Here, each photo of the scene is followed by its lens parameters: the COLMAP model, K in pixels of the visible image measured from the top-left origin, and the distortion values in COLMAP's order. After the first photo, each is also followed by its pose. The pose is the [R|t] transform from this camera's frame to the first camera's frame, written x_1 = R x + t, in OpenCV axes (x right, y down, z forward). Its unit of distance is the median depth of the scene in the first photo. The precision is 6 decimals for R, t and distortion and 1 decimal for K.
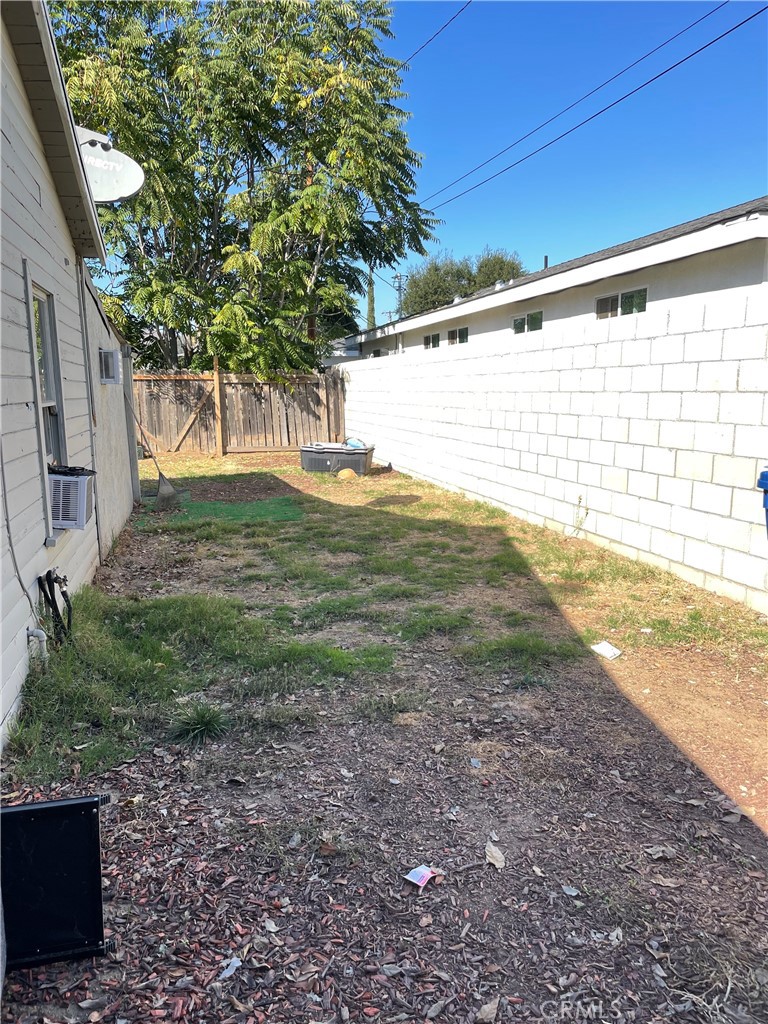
lens RADIAL K [[767.6, 0, 384.0], [0, 767.6, 512.0], [0, 0, 1]] dist [0.107152, -0.139719]
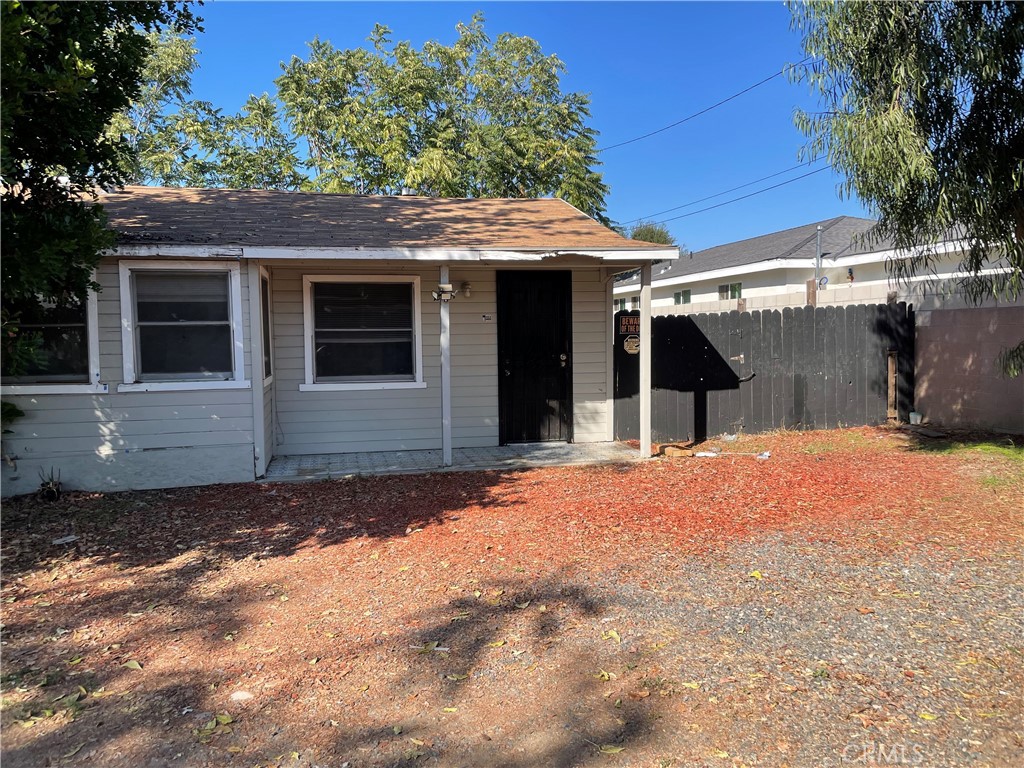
lens RADIAL K [[767.6, 0, 512.0], [0, 767.6, 384.0], [0, 0, 1]] dist [0.107152, -0.139719]
pose [[0.999461, -0.009418, -0.031442, -0.118311], [0.006383, 0.995431, -0.095275, 0.096743], [0.032196, 0.095023, 0.994954, -0.593150]]
